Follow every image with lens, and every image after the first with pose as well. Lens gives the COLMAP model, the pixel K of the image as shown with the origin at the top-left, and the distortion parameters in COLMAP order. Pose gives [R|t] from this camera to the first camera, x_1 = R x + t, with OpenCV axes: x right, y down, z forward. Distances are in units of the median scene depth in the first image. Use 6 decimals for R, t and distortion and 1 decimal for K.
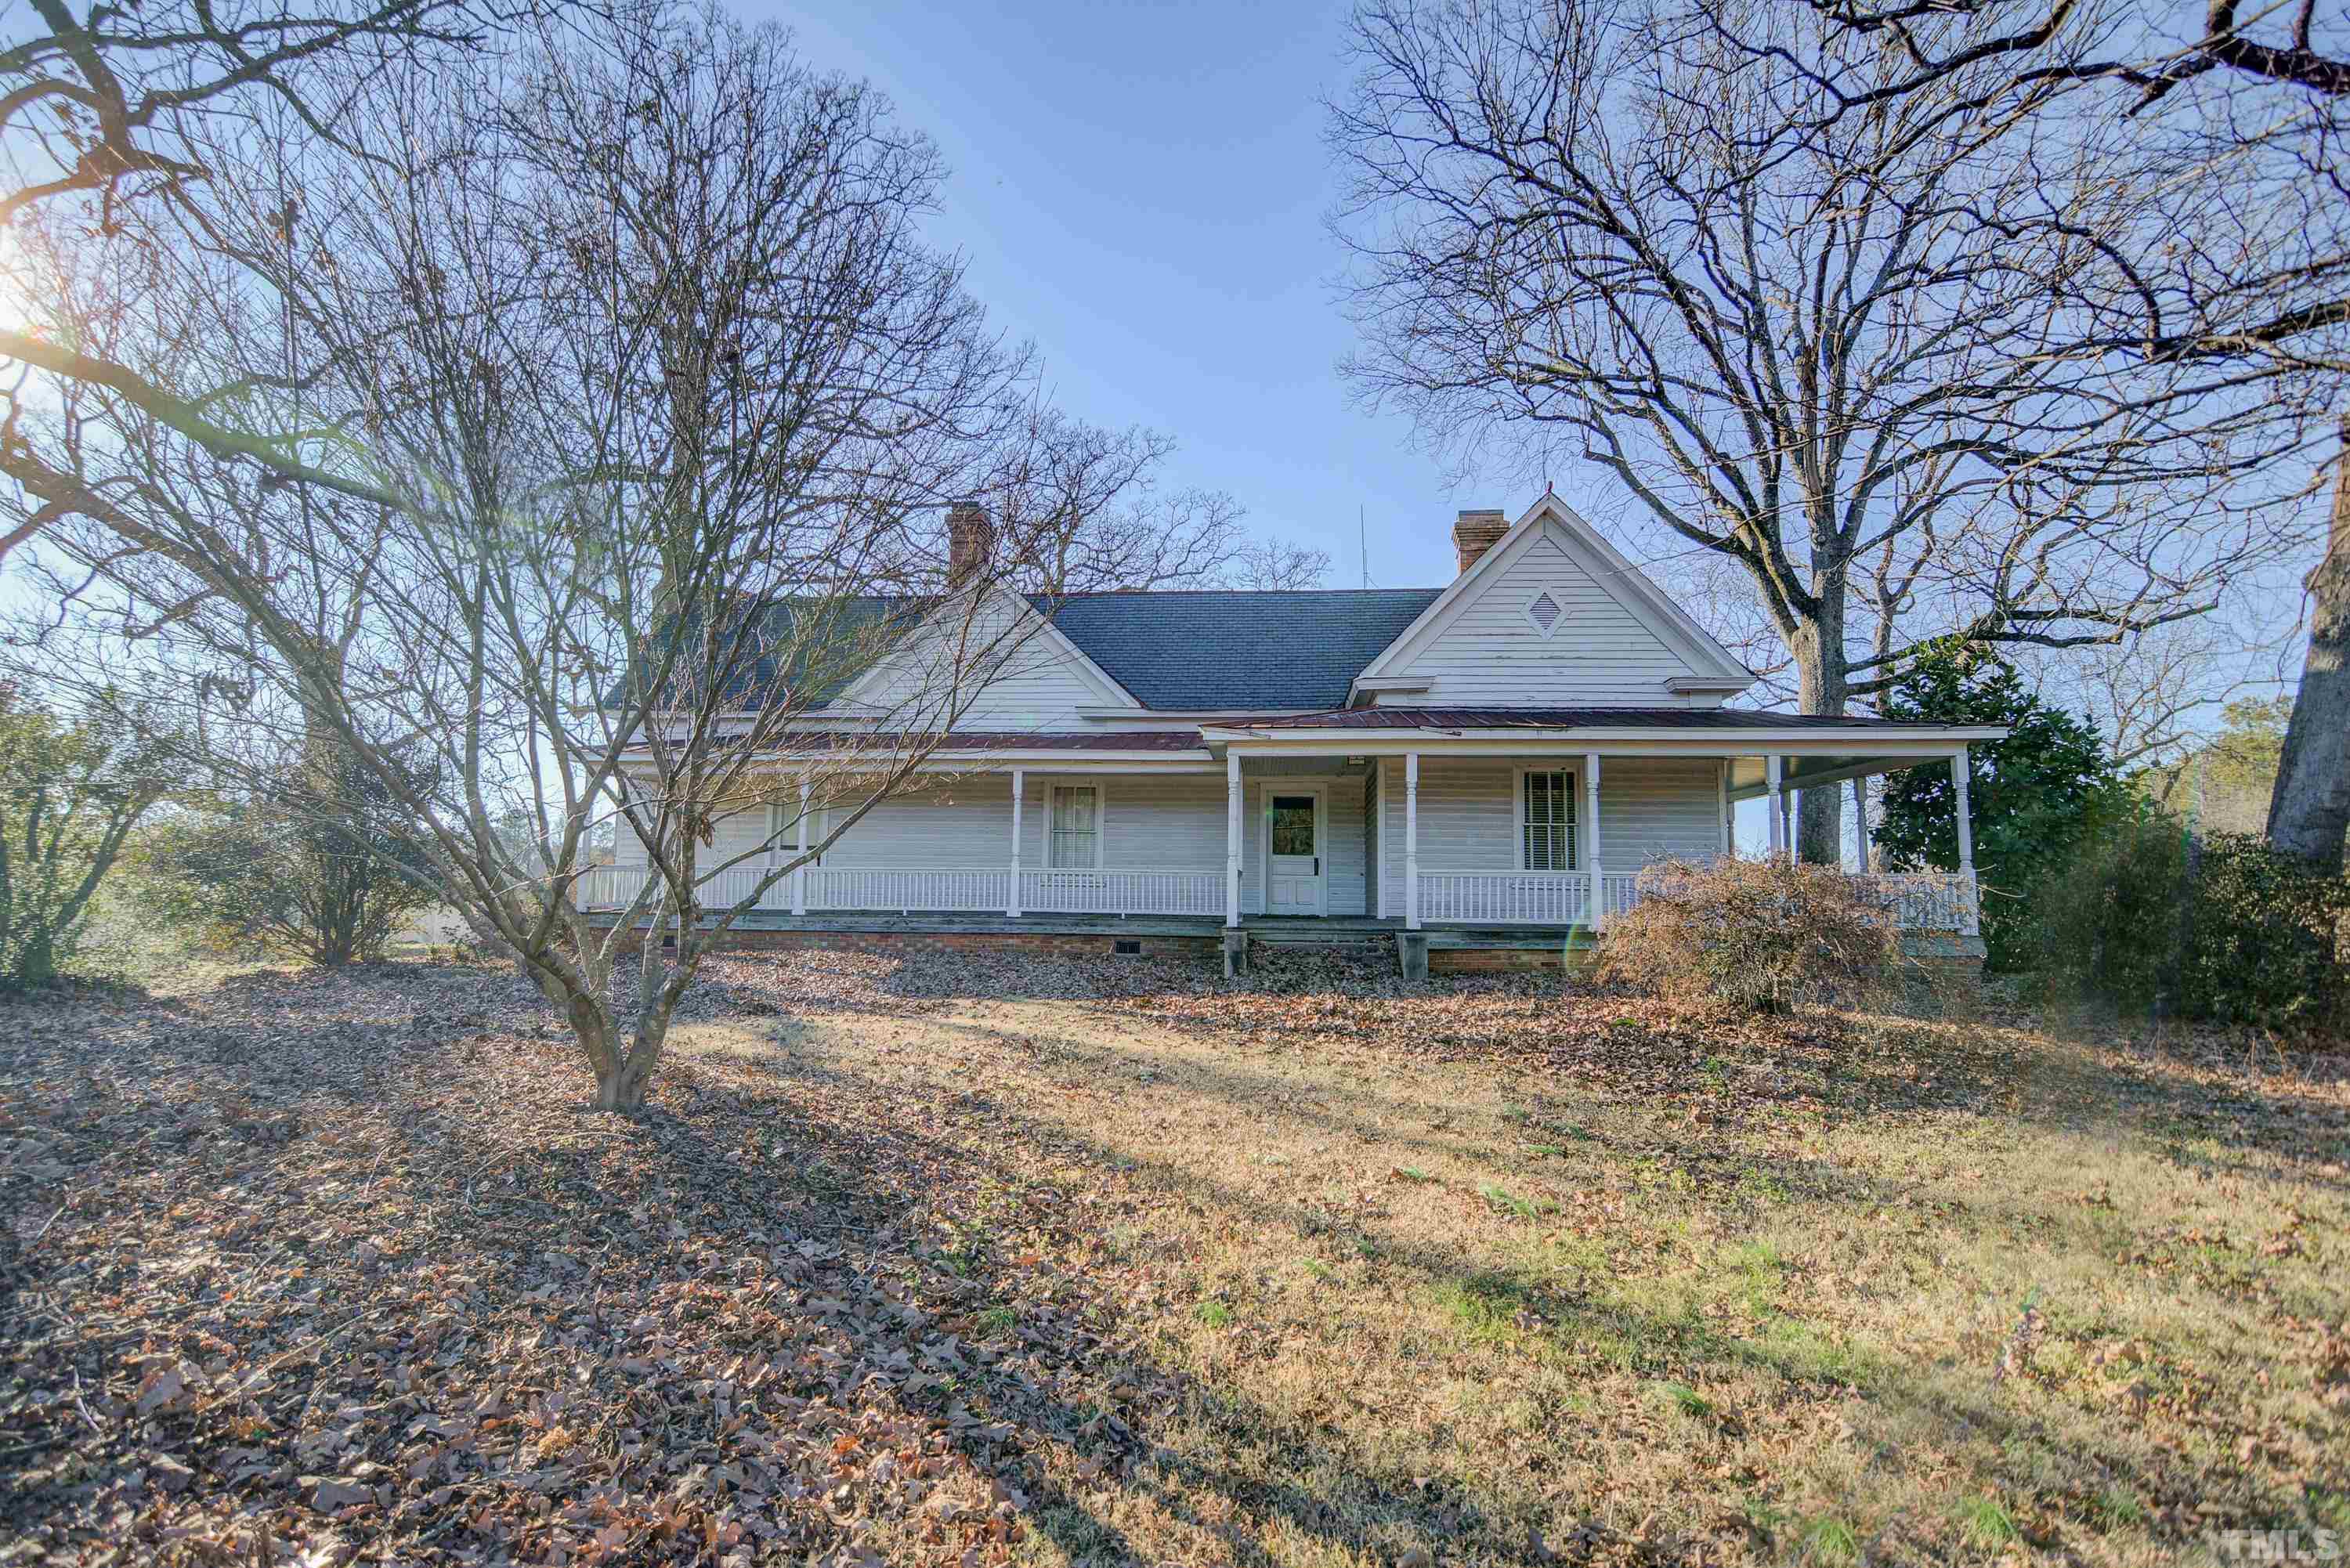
lens RADIAL K [[1108.2, 0, 1173.6], [0, 1108.2, 795.7], [0, 0, 1]] dist [-0.009882, -0.000208]
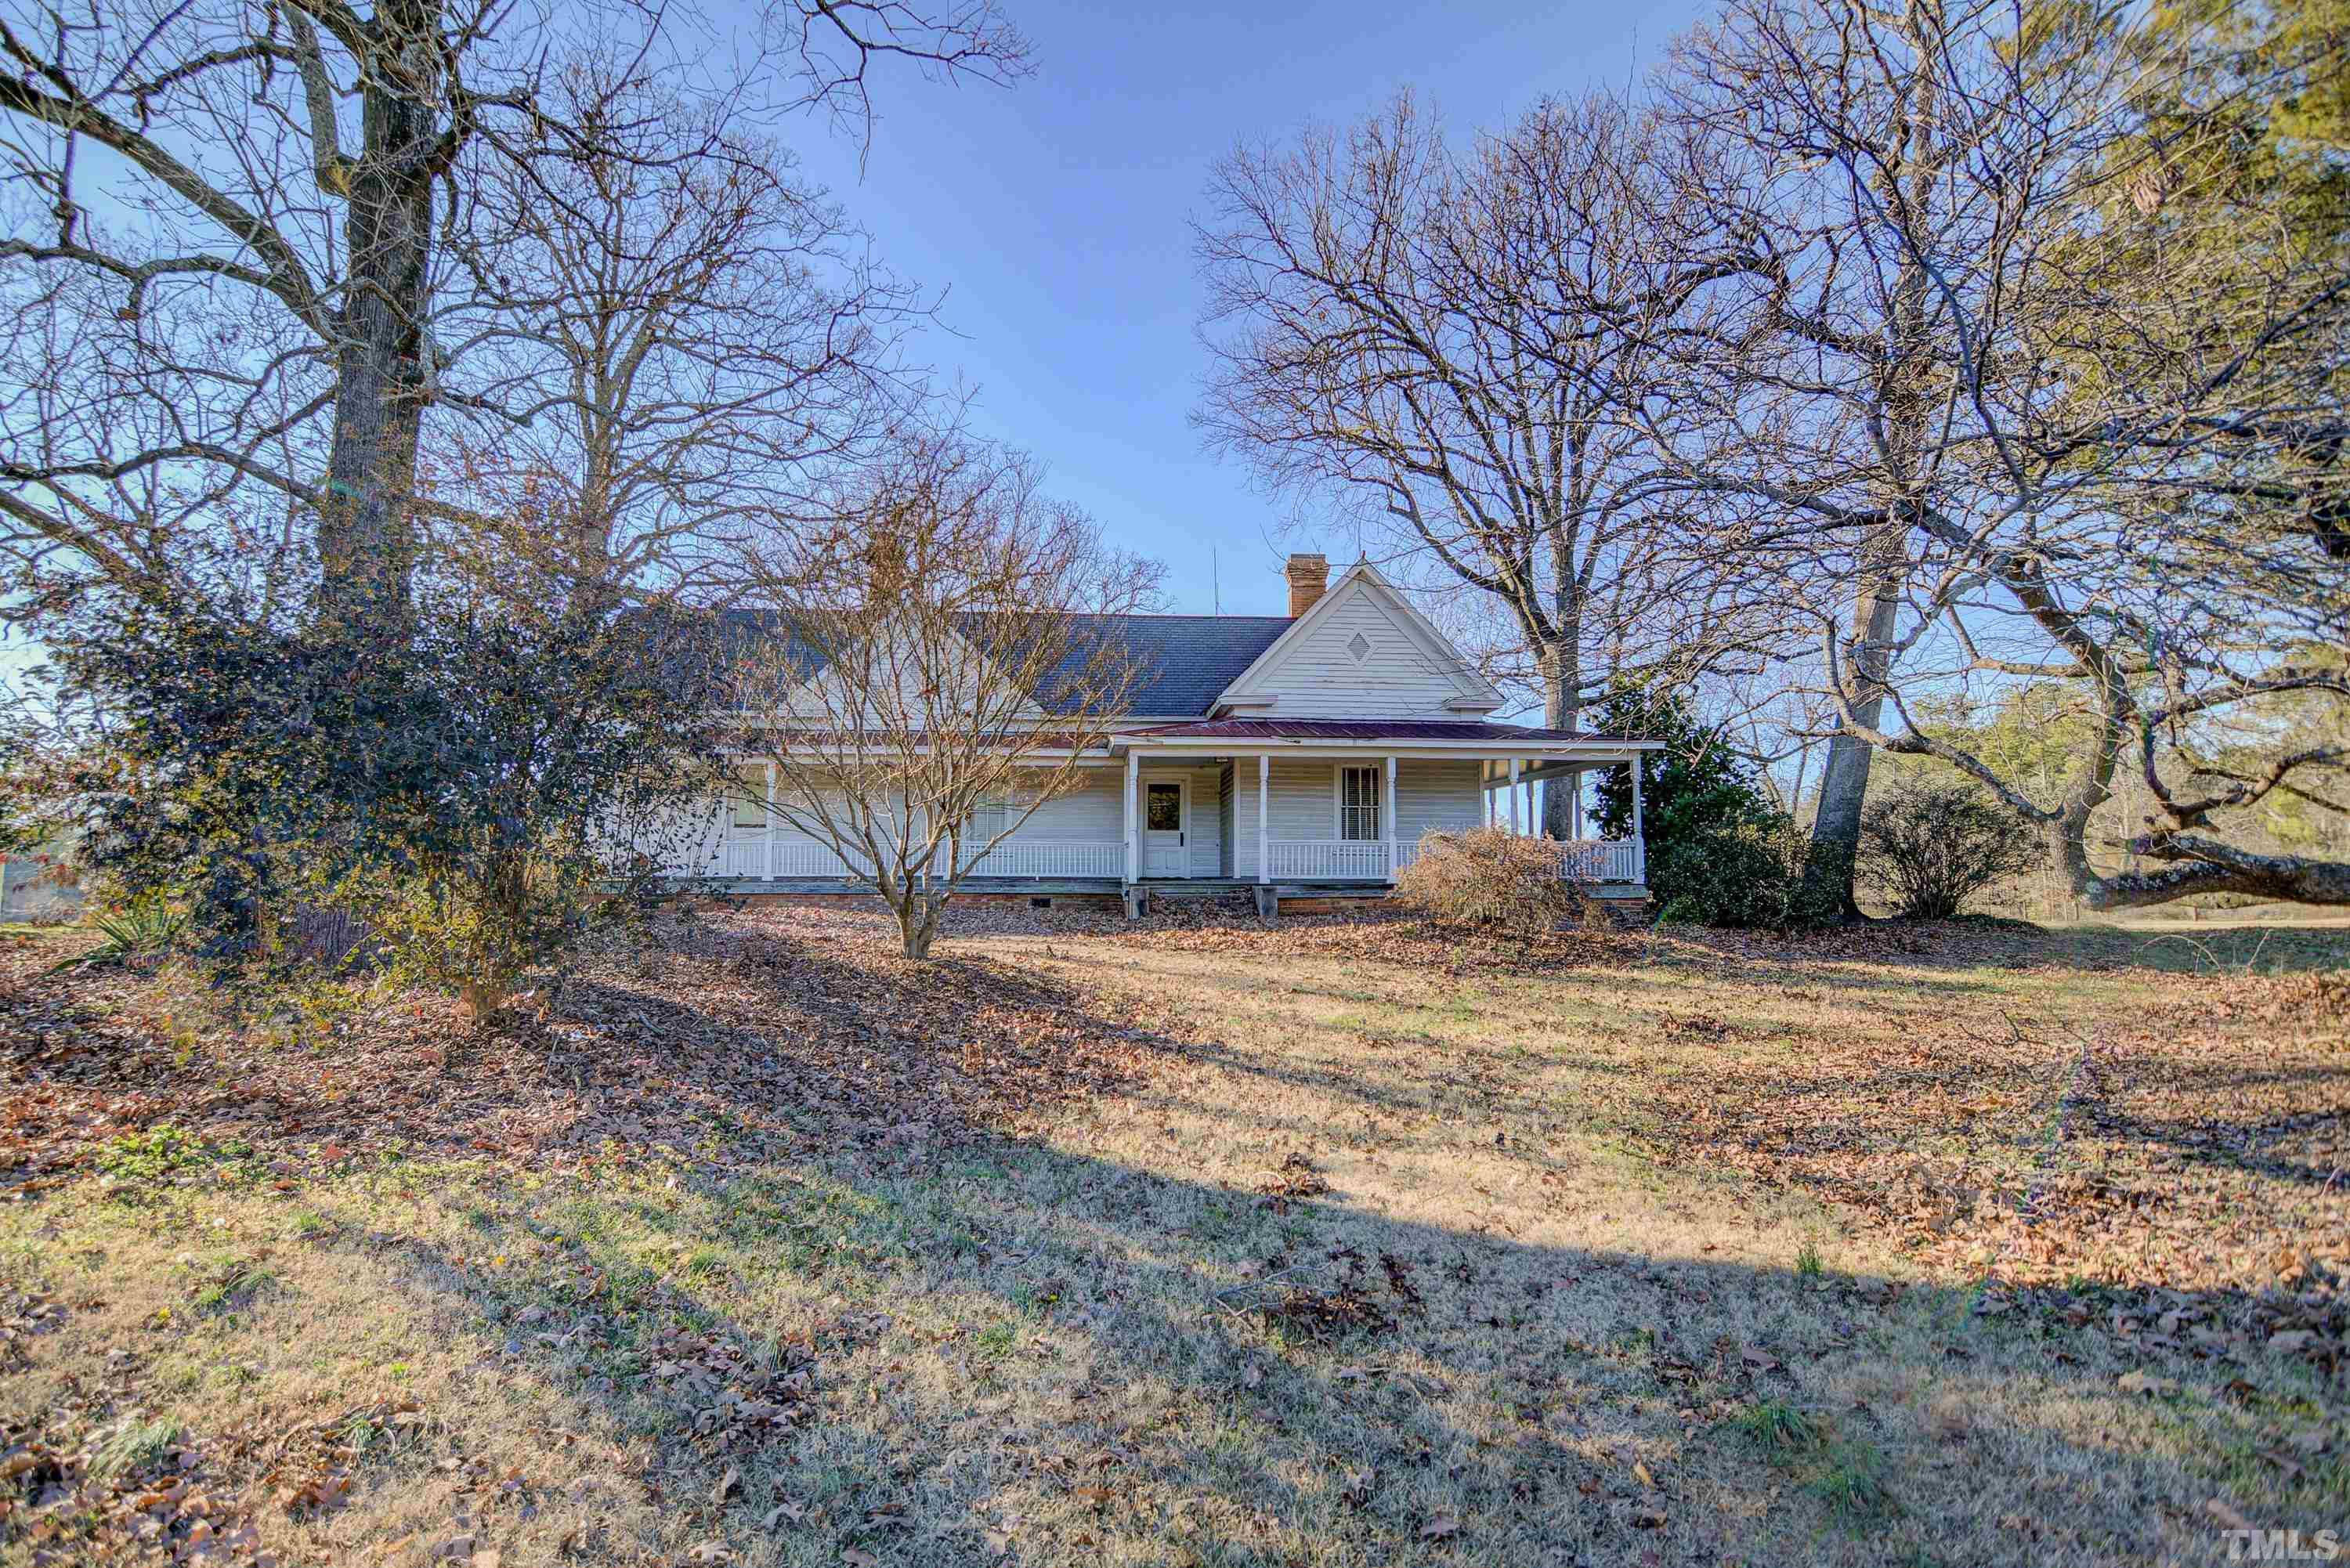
lens RADIAL K [[1191.0, 0, 1138.8], [0, 1191.0, 818.7], [0, 0, 1]] dist [0.001439, 0.000410]
pose [[0.988001, -0.001668, 0.154441, -0.141130], [-0.004626, 0.999173, 0.040385, -0.015927], [-0.154381, -0.040615, 0.987176, -0.366375]]
